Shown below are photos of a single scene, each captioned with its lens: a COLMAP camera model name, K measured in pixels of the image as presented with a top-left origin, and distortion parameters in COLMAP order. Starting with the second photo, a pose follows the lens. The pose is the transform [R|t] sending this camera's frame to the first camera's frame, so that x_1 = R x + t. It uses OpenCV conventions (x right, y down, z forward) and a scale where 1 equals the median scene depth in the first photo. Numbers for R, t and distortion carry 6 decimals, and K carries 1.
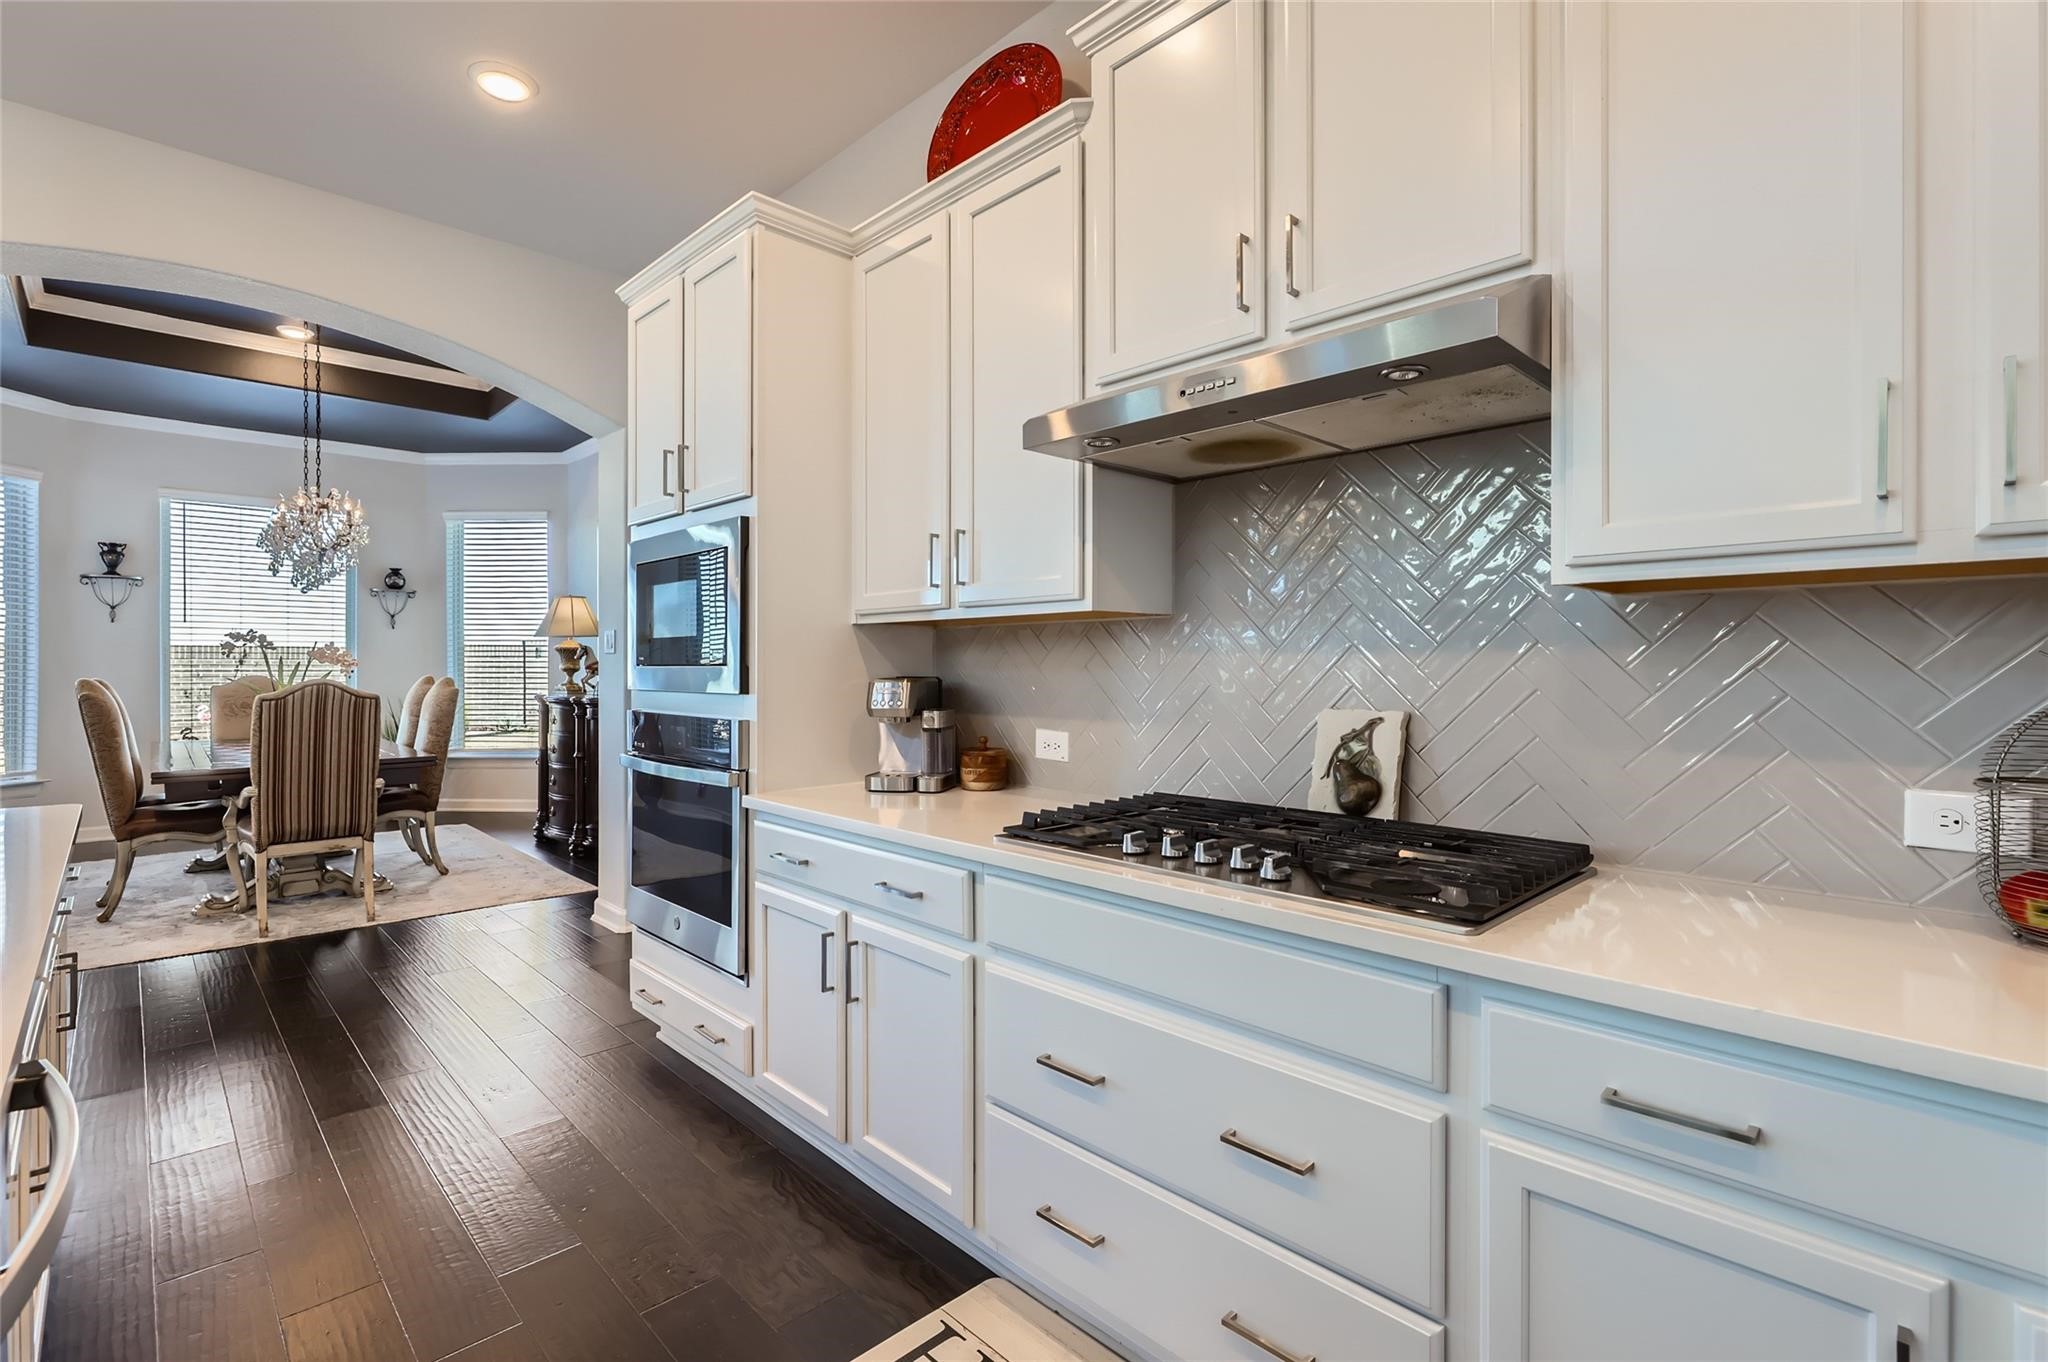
lens RADIAL K [[939.0, 0, 1023.6], [0, 939.0, 673.9], [0, 0, 1]] dist [-0.006188, 0.000376]
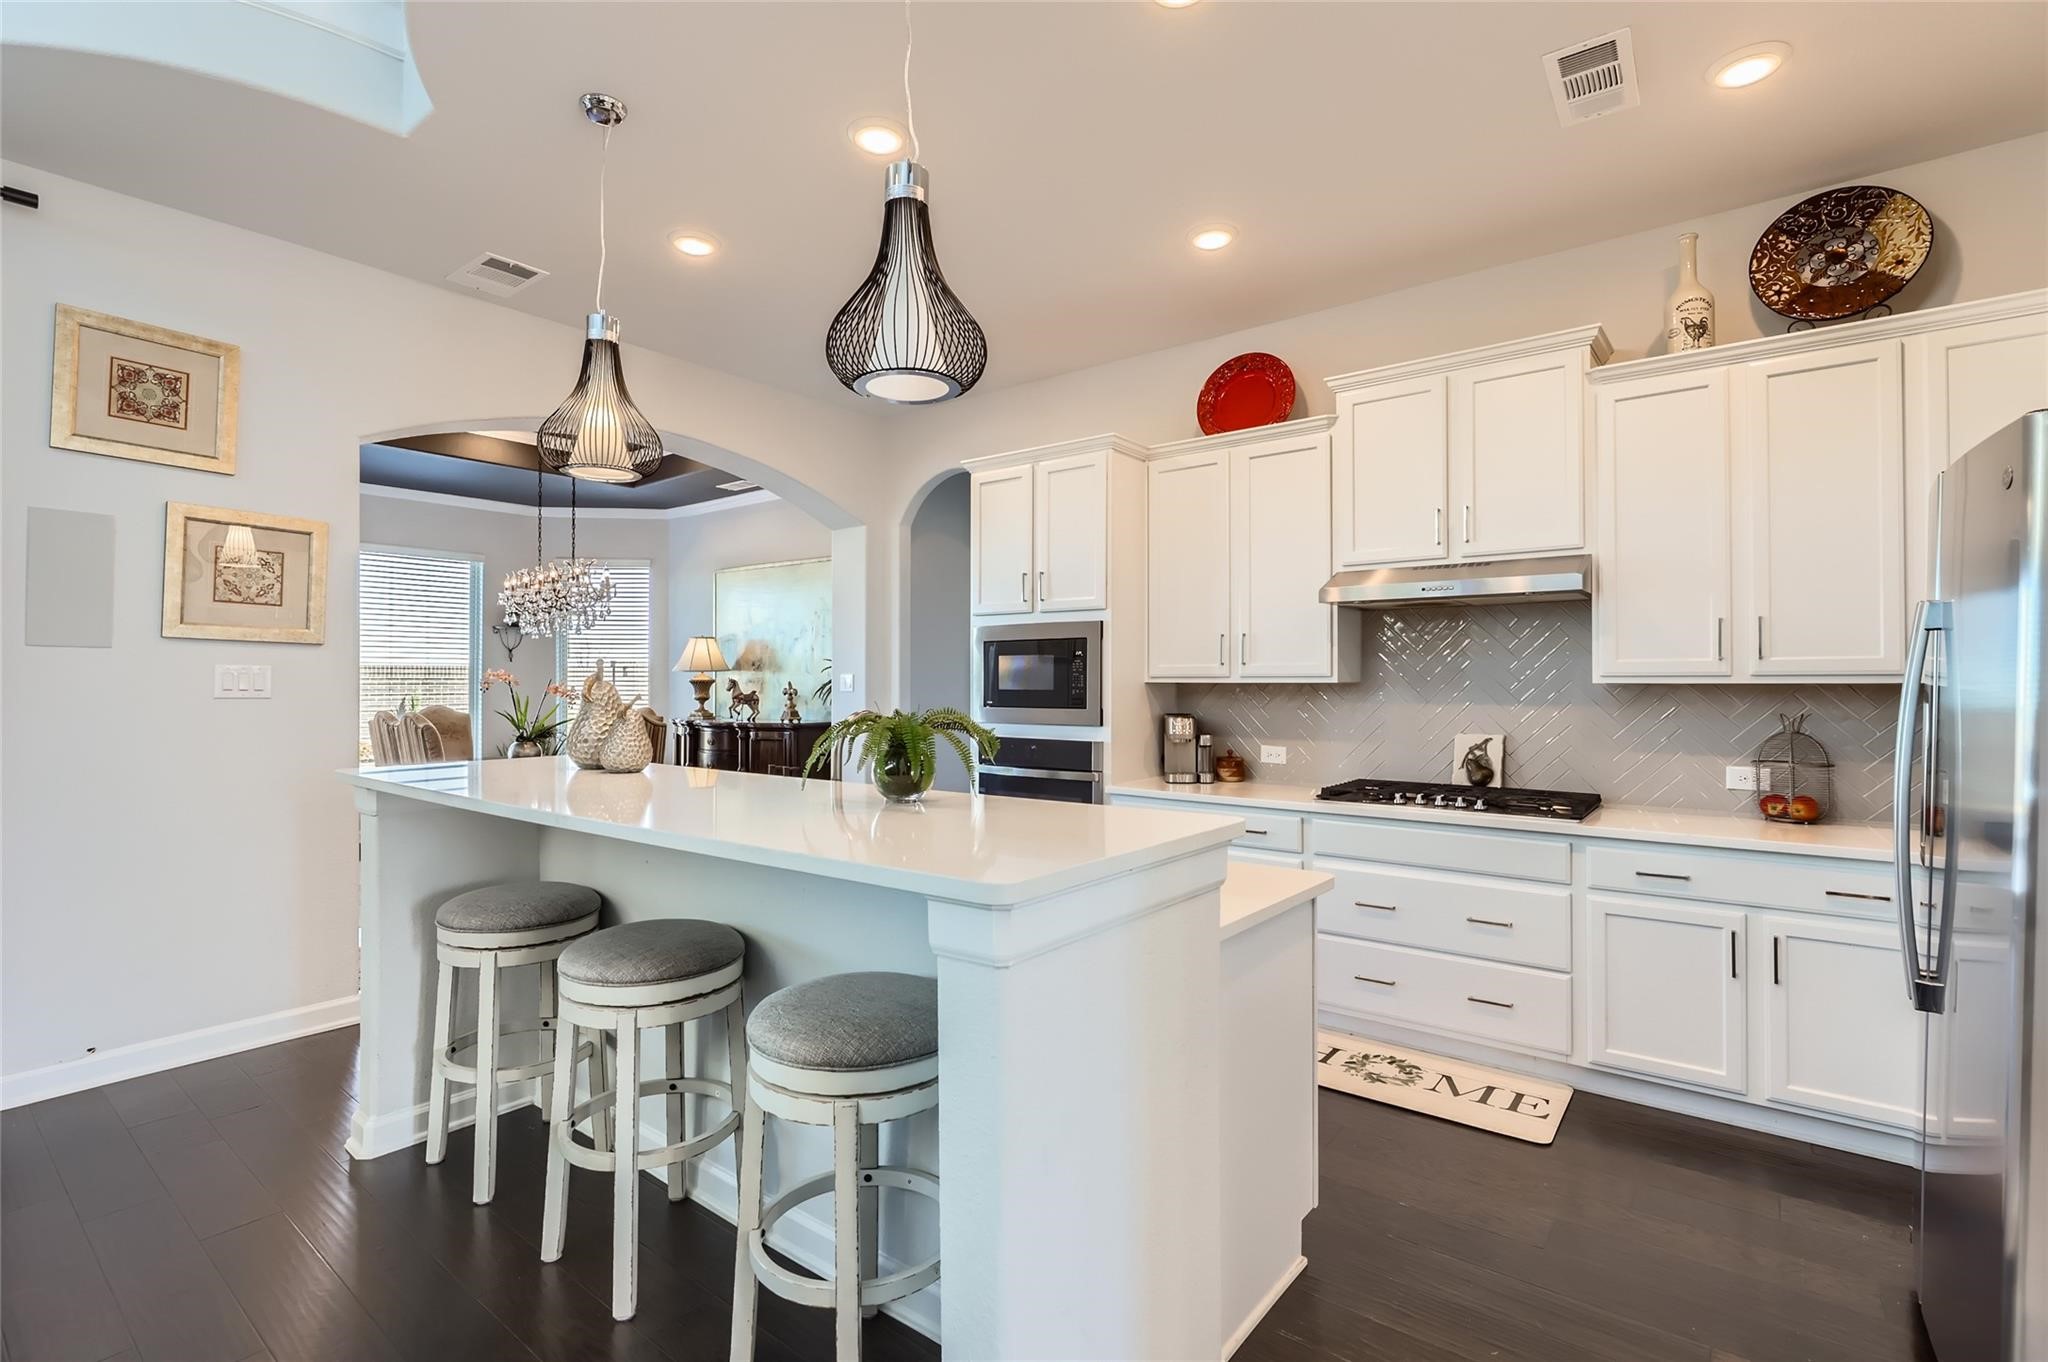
lens RADIAL K [[939.0, 0, 1023.6], [0, 939.0, 673.9], [0, 0, 1]] dist [-0.006188, 0.000376]
pose [[0.991249, 0.001242, 0.131996, -0.624745], [0.000913, 0.999867, -0.016270, -0.042254], [-0.131999, 0.016248, 0.991117, -0.618069]]
